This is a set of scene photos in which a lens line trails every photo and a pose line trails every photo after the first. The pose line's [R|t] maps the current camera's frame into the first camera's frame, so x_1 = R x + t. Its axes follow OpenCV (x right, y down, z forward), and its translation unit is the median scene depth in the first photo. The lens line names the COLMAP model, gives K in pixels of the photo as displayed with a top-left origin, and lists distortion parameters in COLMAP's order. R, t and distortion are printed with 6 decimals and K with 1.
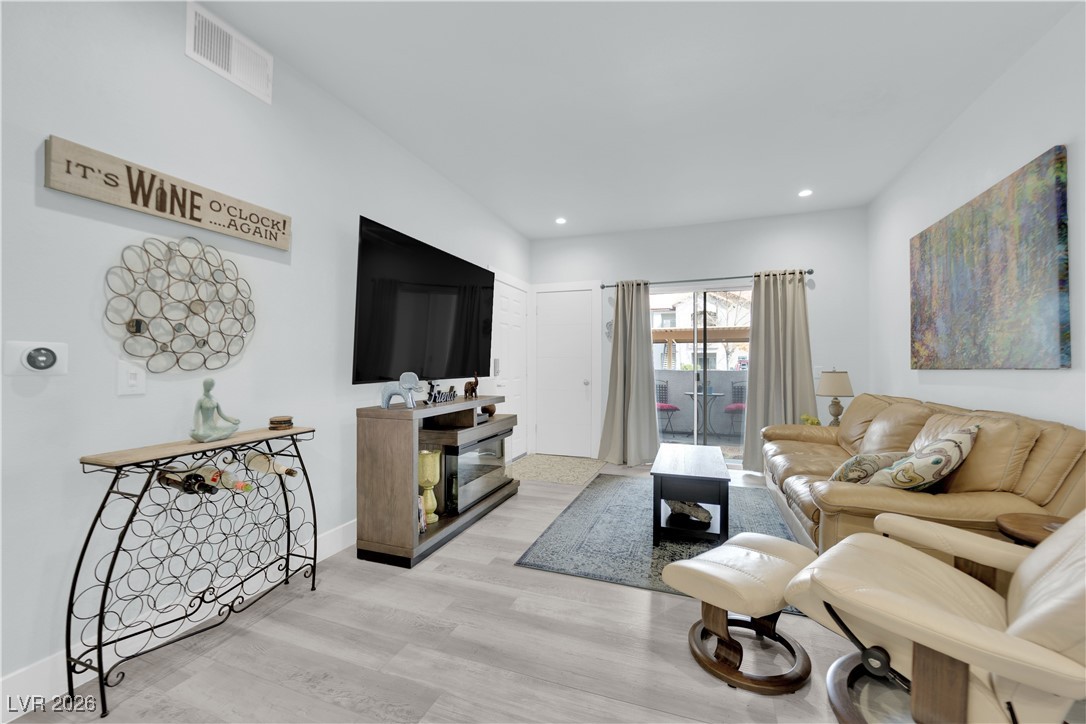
lens RADIAL K [[435.3, 0, 542.5], [0, 435.3, 358.7], [0, 0, 1]] dist [-0.008162, -0.004845]
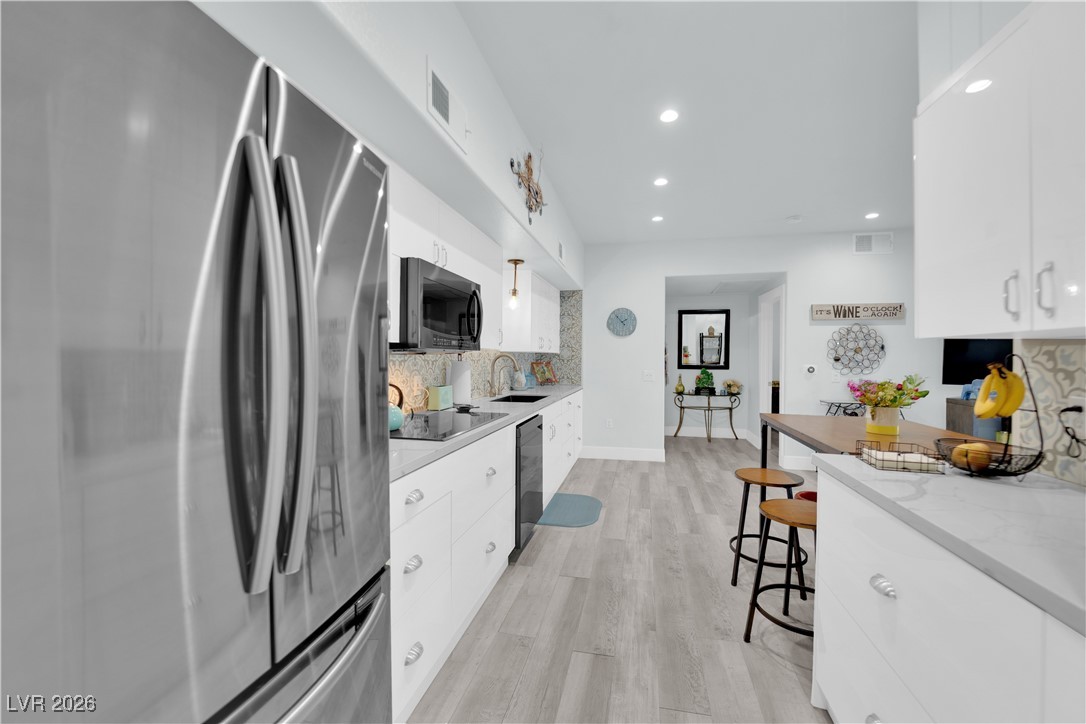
lens RADIAL K [[435.3, 0, 542.5], [0, 435.3, 358.7], [0, 0, 1]] dist [-0.008162, -0.004845]
pose [[0.125289, 0.001587, -0.992119, 1.179963], [0.002650, 0.999995, 0.001934, -0.059402], [0.992117, -0.002871, 0.125284, -0.926219]]
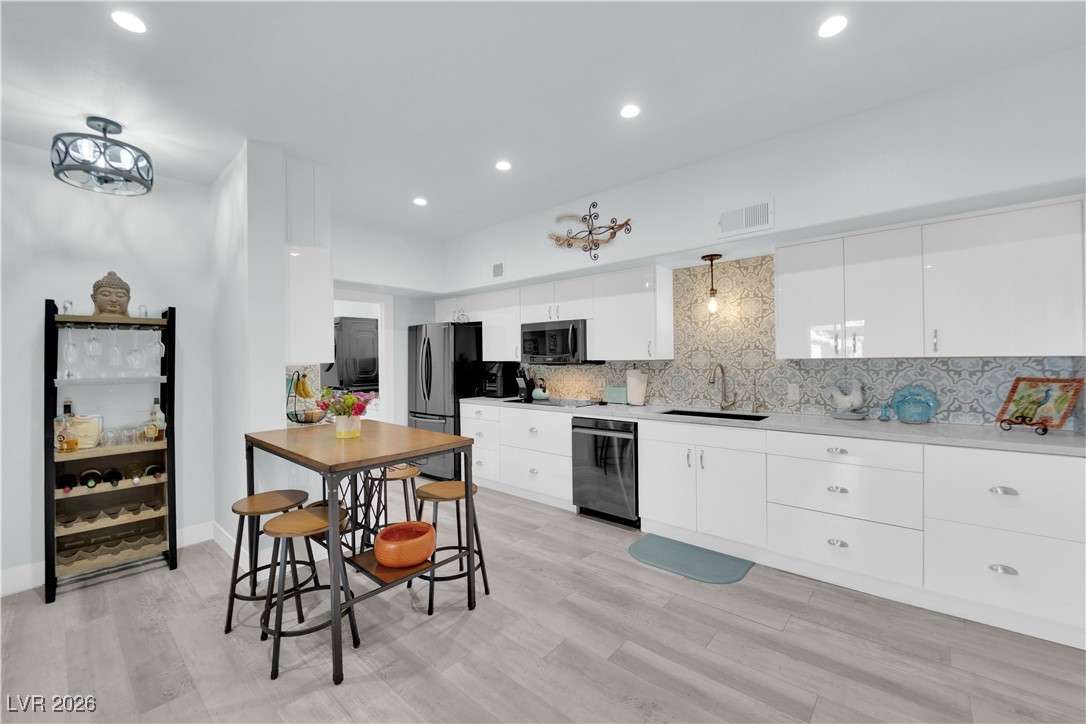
lens RADIAL K [[435.3, 0, 542.5], [0, 435.3, 358.7], [0, 0, 1]] dist [-0.008162, -0.004845]
pose [[-0.934099, 0.010860, 0.356850, -0.365402], [0.008595, 0.999932, -0.007934, -0.082003], [-0.356912, -0.004344, -0.934128, 0.629174]]
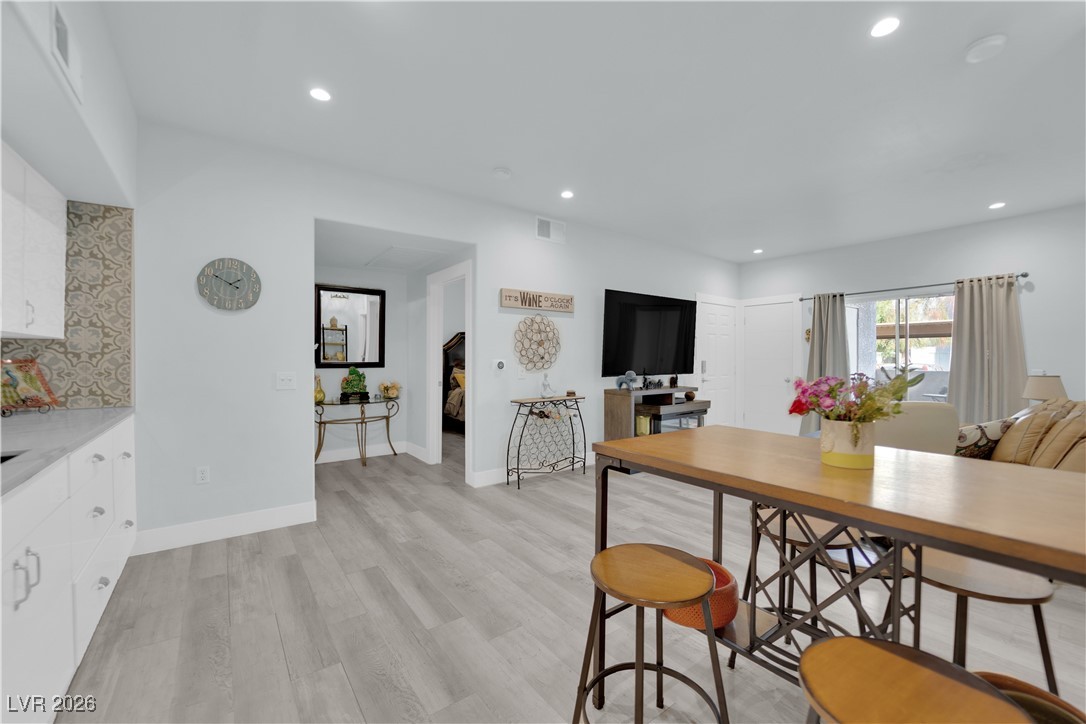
lens RADIAL K [[435.3, 0, 542.5], [0, 435.3, 358.7], [0, 0, 1]] dist [-0.008162, -0.004845]
pose [[0.838058, 0.000467, -0.545581, 0.403799], [0.005602, 0.999940, 0.009461, -0.041510], [0.545553, -0.010985, 0.838004, -0.780174]]
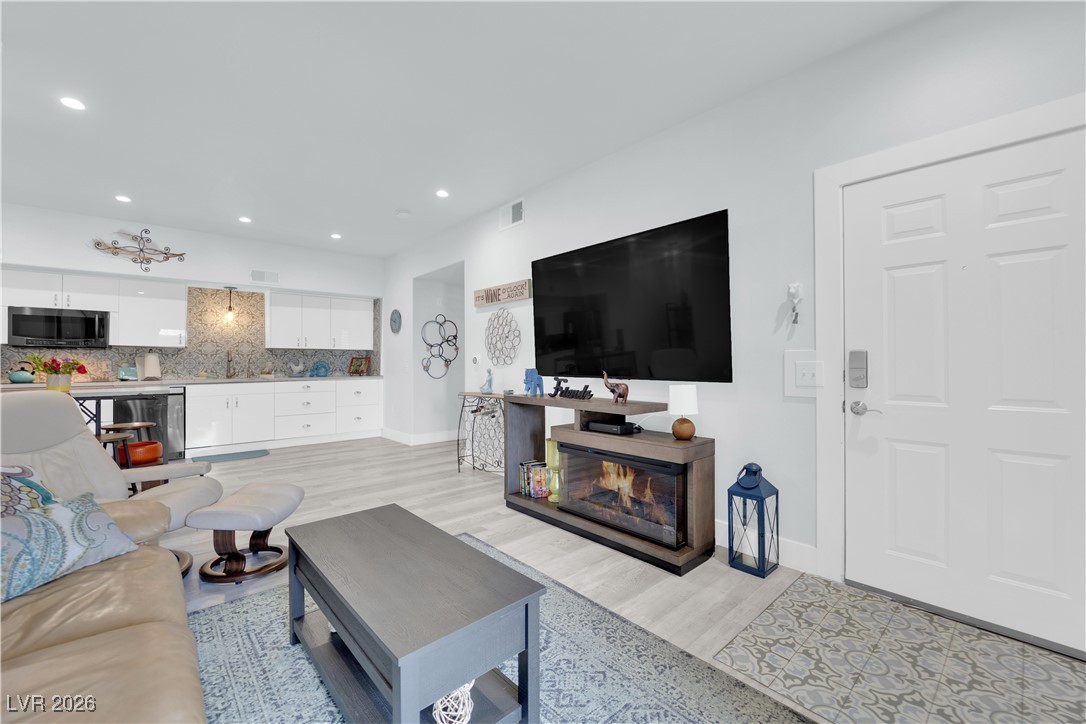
lens RADIAL K [[435.3, 0, 542.5], [0, 435.3, 358.7], [0, 0, 1]] dist [-0.008162, -0.004845]
pose [[-0.473079, -0.007732, -0.880986, 0.875437], [0.009124, 0.999865, -0.013675, 0.021504], [0.880973, -0.014507, -0.472944, 1.745882]]
